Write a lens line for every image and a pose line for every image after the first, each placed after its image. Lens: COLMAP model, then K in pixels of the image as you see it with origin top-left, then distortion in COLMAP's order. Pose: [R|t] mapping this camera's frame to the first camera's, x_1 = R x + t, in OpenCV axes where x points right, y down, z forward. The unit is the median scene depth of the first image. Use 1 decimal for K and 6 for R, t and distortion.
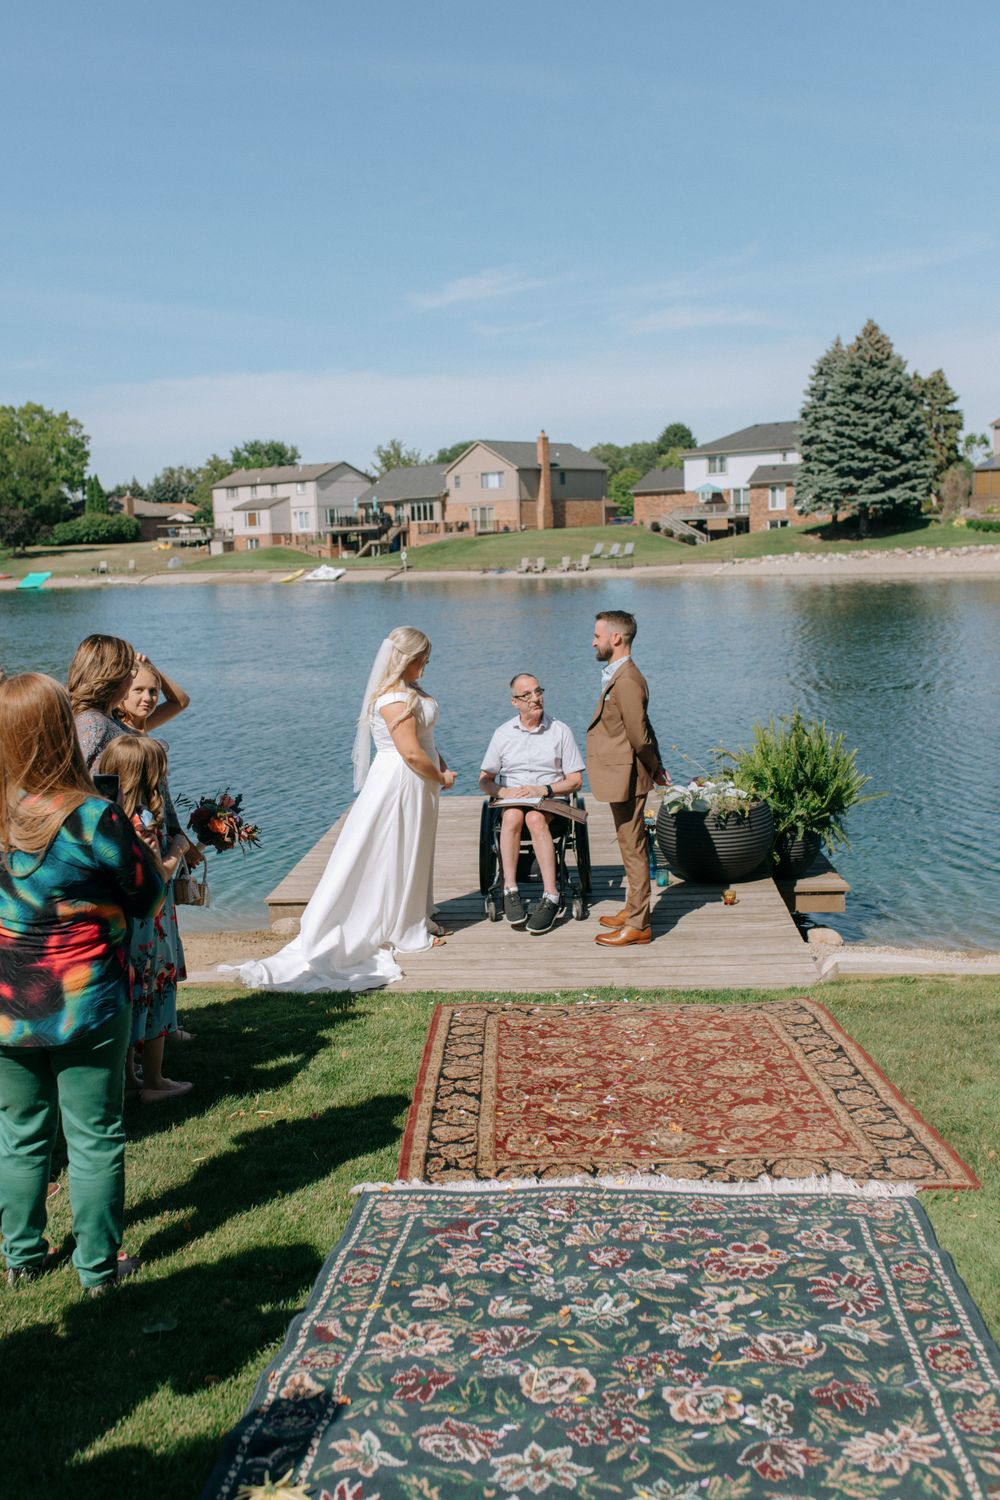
lens RADIAL K [[1450.5, 0, 500.0], [0, 1450.5, 750.0], [0, 0, 1]] dist [-0.001826, -0.008028]
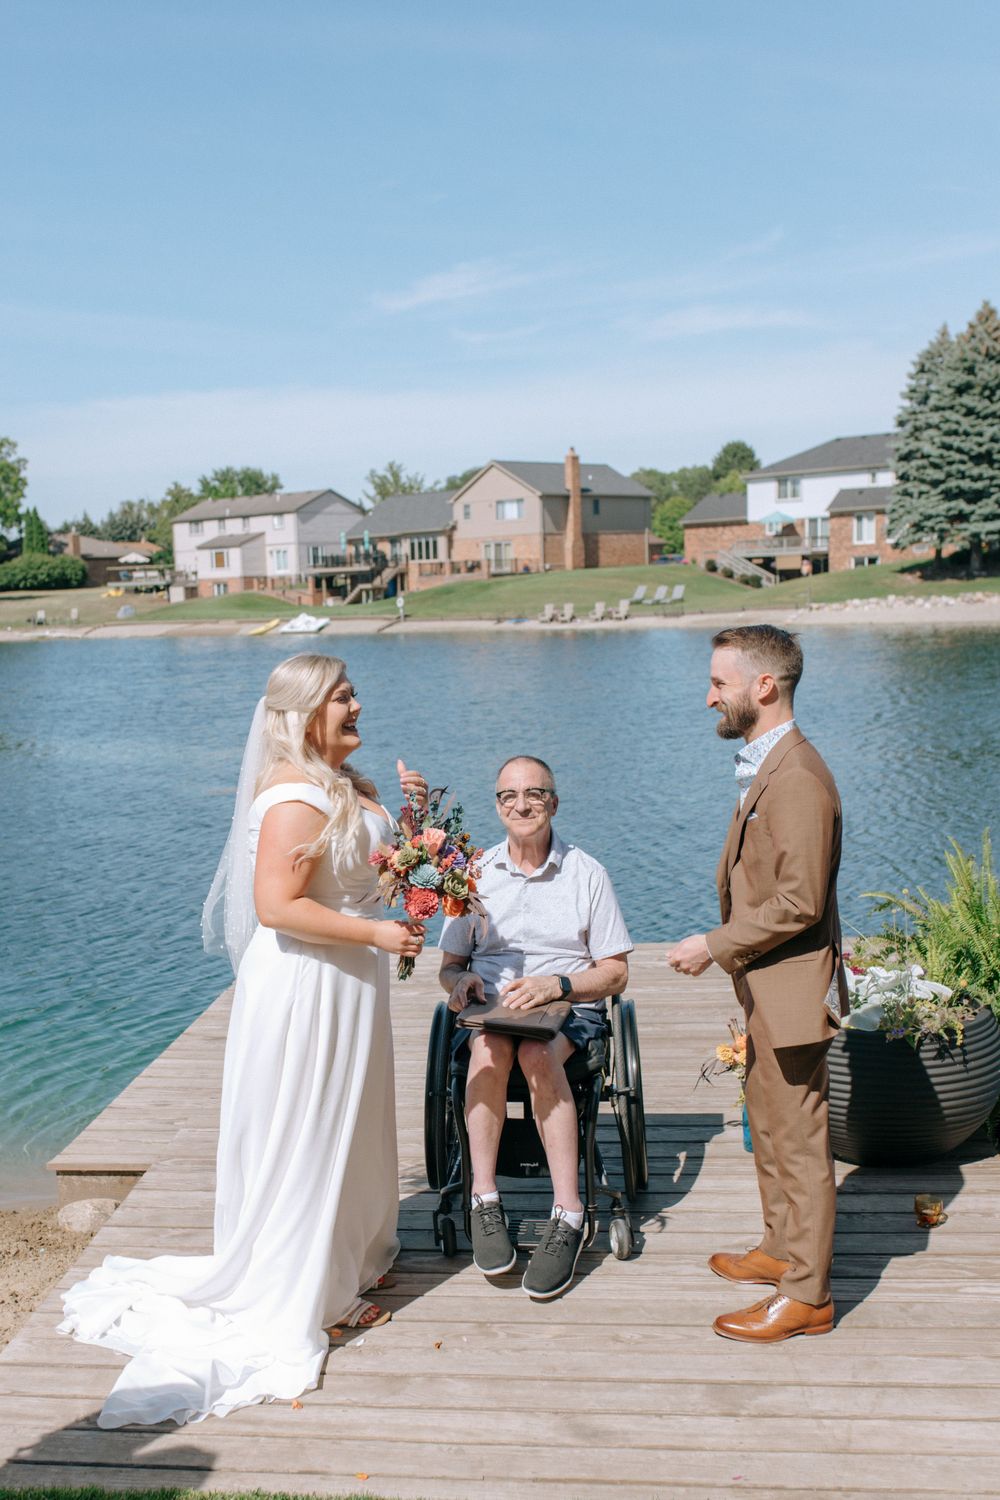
lens RADIAL K [[1608.0, 0, 432.1], [0, 1608.0, 848.2], [0, 0, 1]] dist [-0.005474, 0.015758]
pose [[0.998335, 0.005870, -0.057387, 0.004367], [-0.005214, 0.999919, 0.011581, -0.006095], [0.057451, -0.011263, 0.998285, 0.098056]]
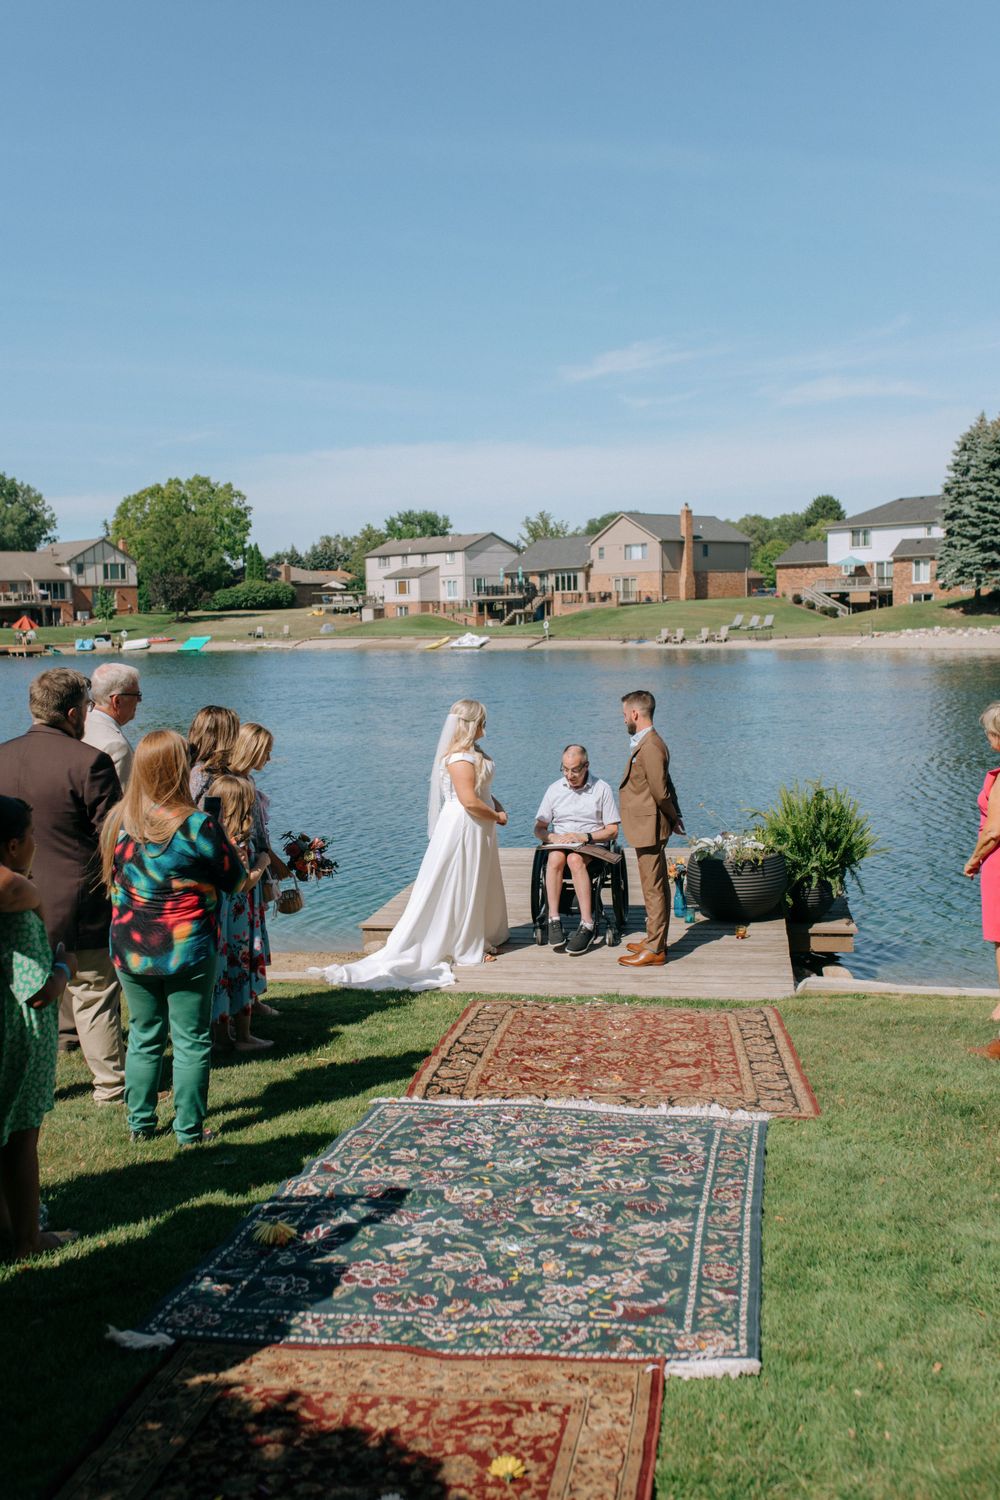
lens RADIAL K [[1505.2, 0, 500.9], [0, 1505.2, 734.8], [0, 0, 1]] dist [-0.000508, -0.010324]
pose [[0.993683, 0.019910, -0.110444, 0.021262], [-0.026120, 0.998141, -0.055069, 0.003013], [0.109142, 0.057606, 0.992356, -0.054500]]
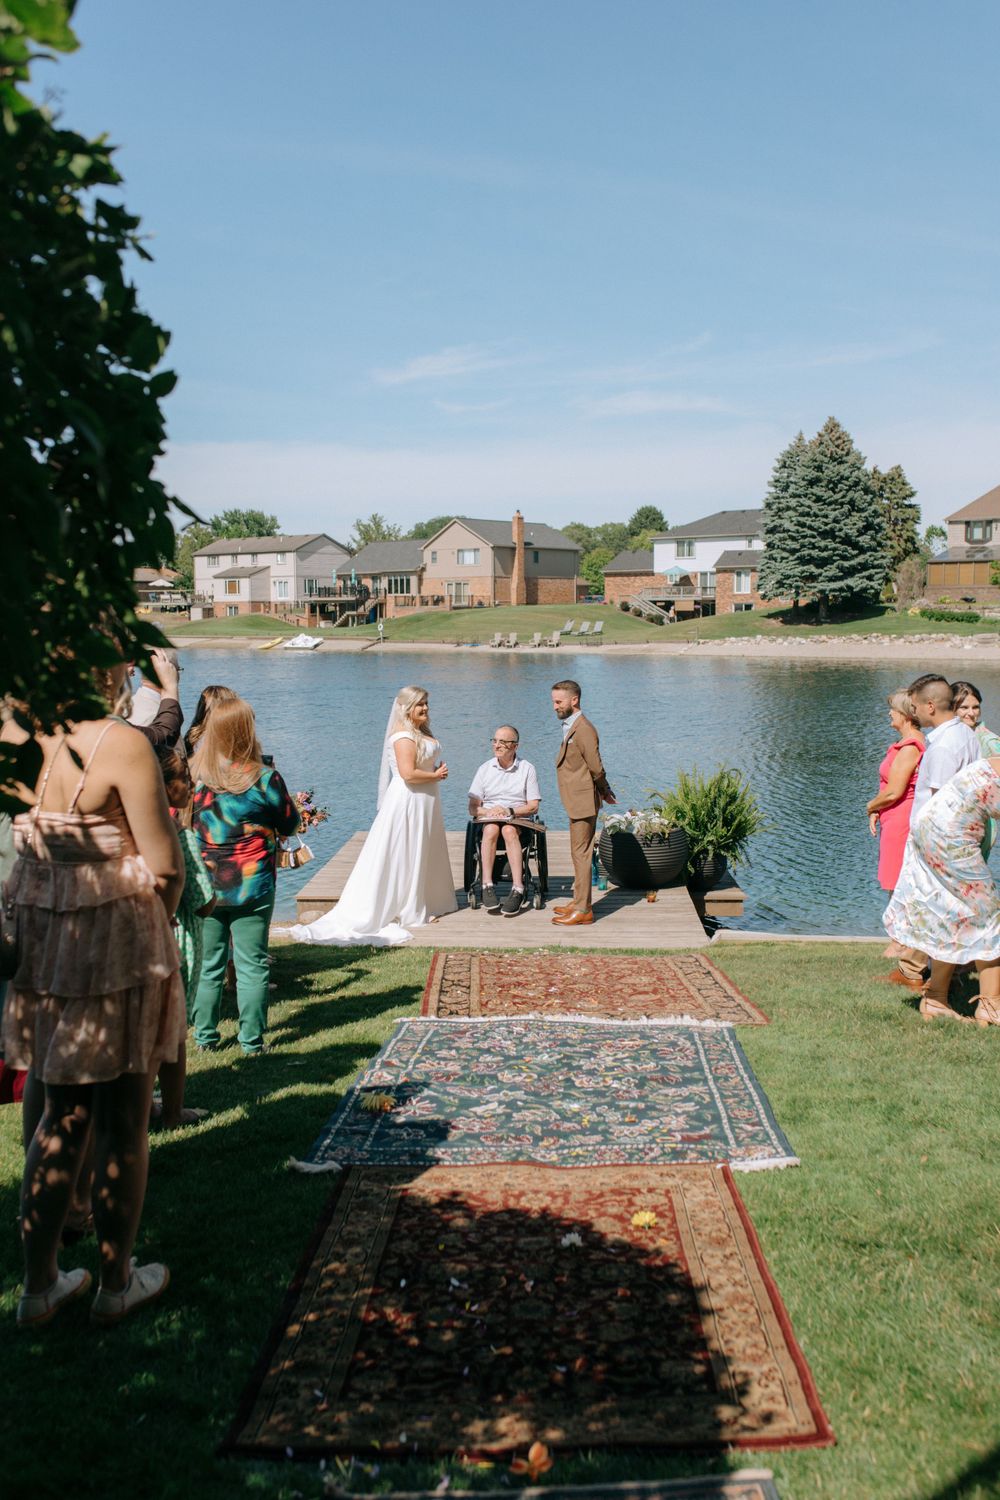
lens RADIAL K [[1541.6, 0, 502.7], [0, 1541.6, 728.6], [0, 0, 1]] dist [-0.005599, 0.002732]
pose [[0.999321, 0.028152, 0.023762, -0.003546], [-0.026480, 0.997336, -0.067966, 0.010501], [-0.025612, 0.067291, 0.997405, -0.092066]]
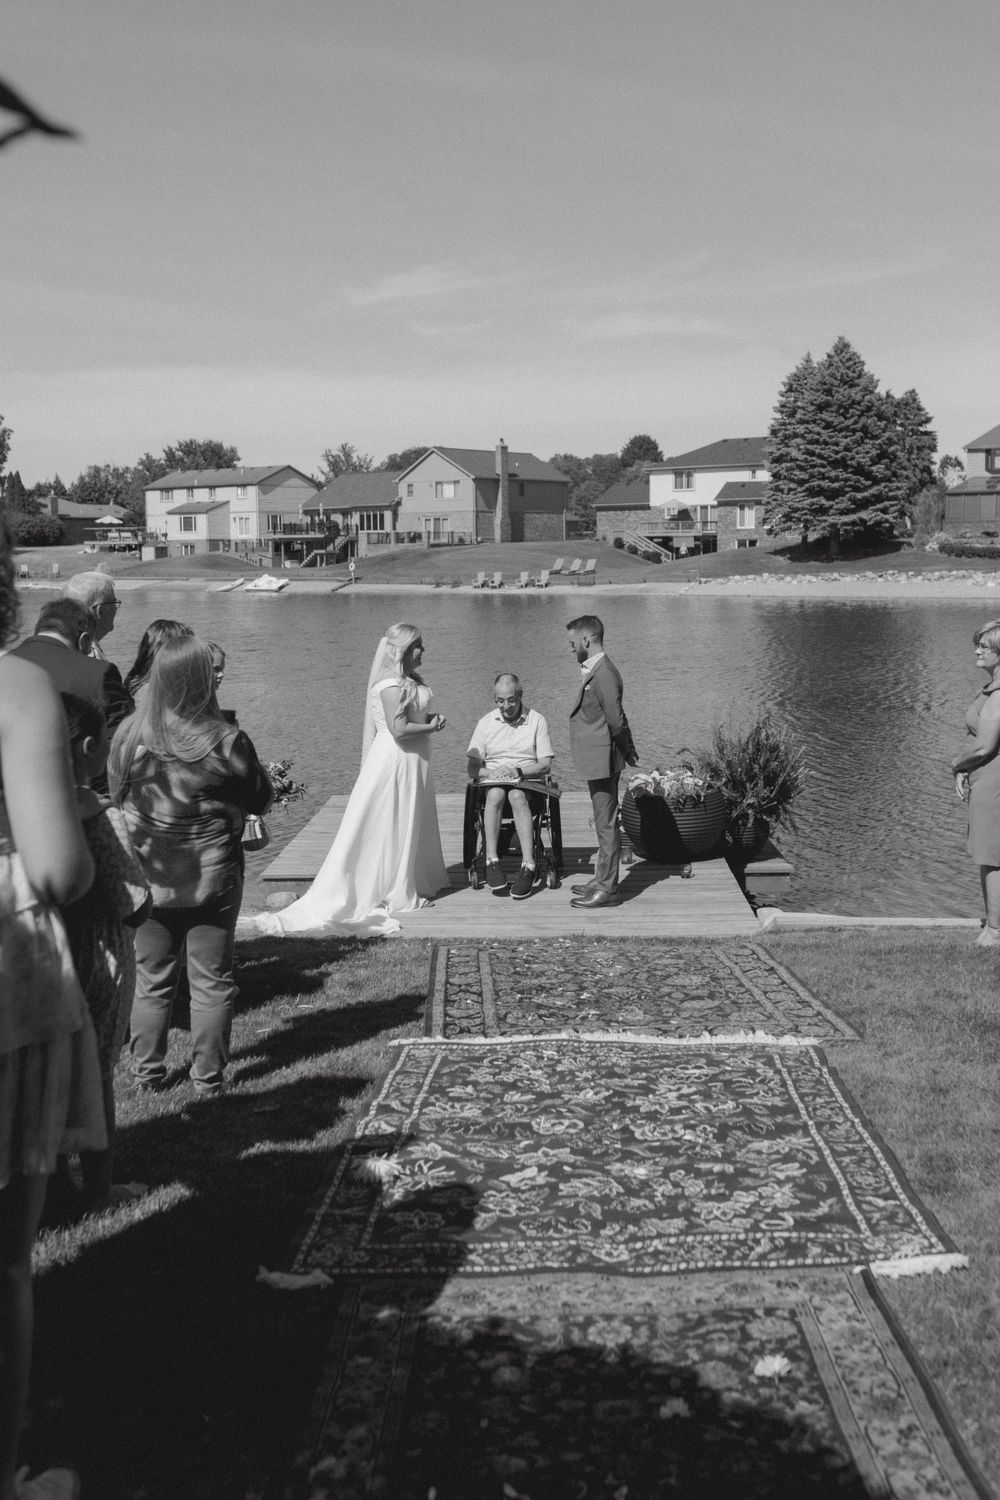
lens RADIAL K [[1634.0, 0, 546.4], [0, 1634.0, 669.7], [0, 0, 1]] dist [-0.003964, 0.001999]
pose [[0.997704, 0.020793, 0.064453, -0.007591], [-0.016009, 0.997140, -0.073867, 0.009057], [-0.065805, 0.072666, 0.995183, -0.058048]]
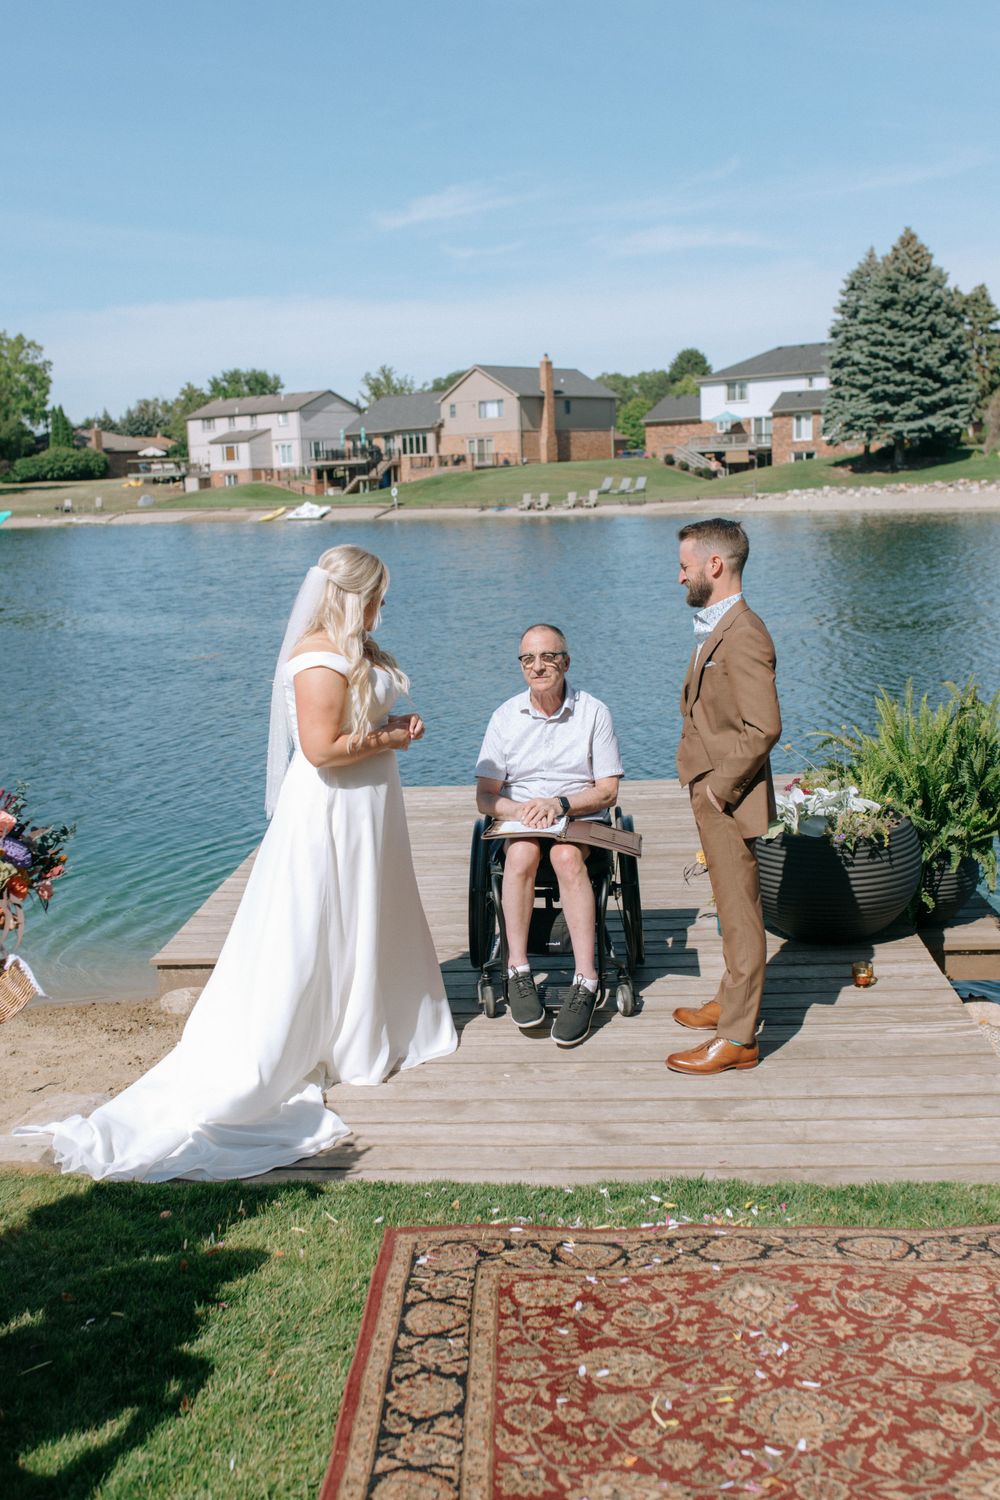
lens RADIAL K [[1450.5, 0, 500.0], [0, 1450.5, 750.0], [0, 0, 1]] dist [-0.001826, -0.008028]
pose [[0.999997, -0.002458, -0.000042, -0.000078], [0.002458, 0.999332, 0.036469, -0.004476], [-0.000047, -0.036469, 0.999335, 0.081577]]
